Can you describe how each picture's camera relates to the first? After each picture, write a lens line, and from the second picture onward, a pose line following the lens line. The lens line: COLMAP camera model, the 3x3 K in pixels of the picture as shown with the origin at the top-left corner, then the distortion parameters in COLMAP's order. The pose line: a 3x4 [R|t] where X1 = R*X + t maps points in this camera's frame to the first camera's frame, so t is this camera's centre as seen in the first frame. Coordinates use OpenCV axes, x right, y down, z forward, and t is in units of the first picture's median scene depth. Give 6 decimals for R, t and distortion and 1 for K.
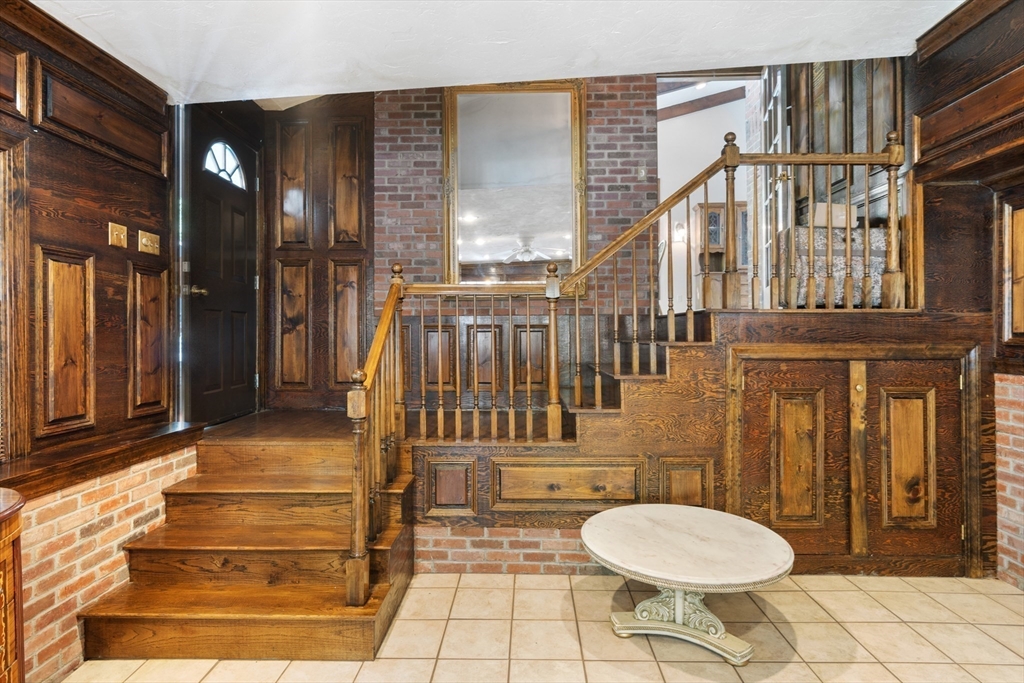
lens RADIAL K [[538.8, 0, 512.5], [0, 538.8, 334.6], [0, 0, 1]] dist [-0.002929, 0.000248]
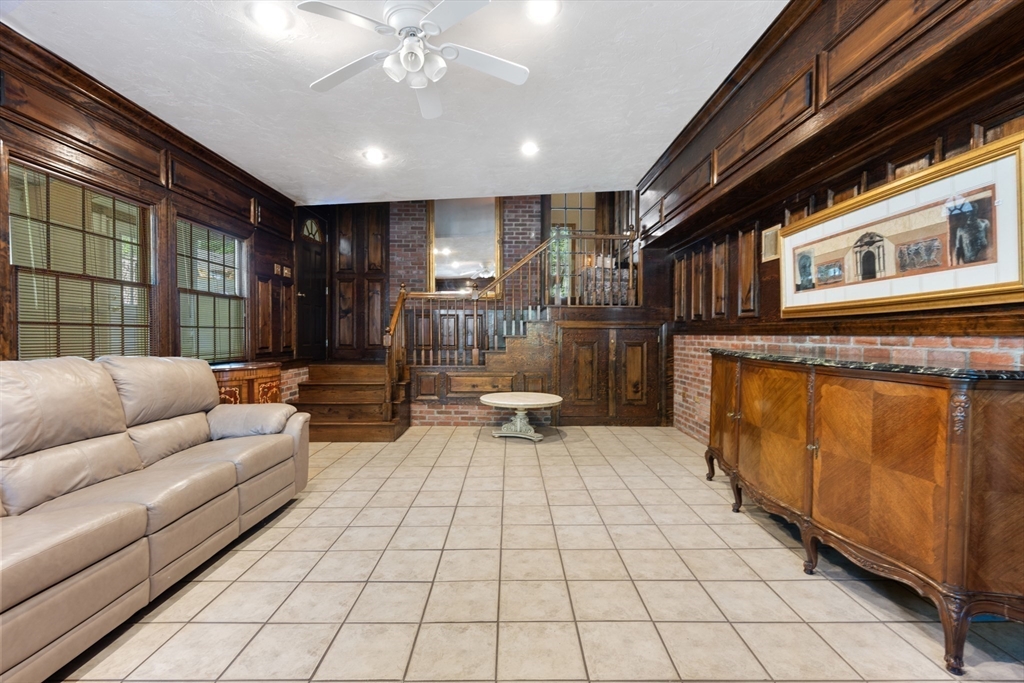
lens RADIAL K [[466.9, 0, 511.9], [0, 466.9, 344.3], [0, 0, 1]] dist [-0.004070, 0.001047]
pose [[0.999540, 0.006080, 0.029702, 0.169076], [-0.006561, 0.999848, 0.016142, 0.081229], [-0.029599, -0.016330, 0.999428, -0.889786]]
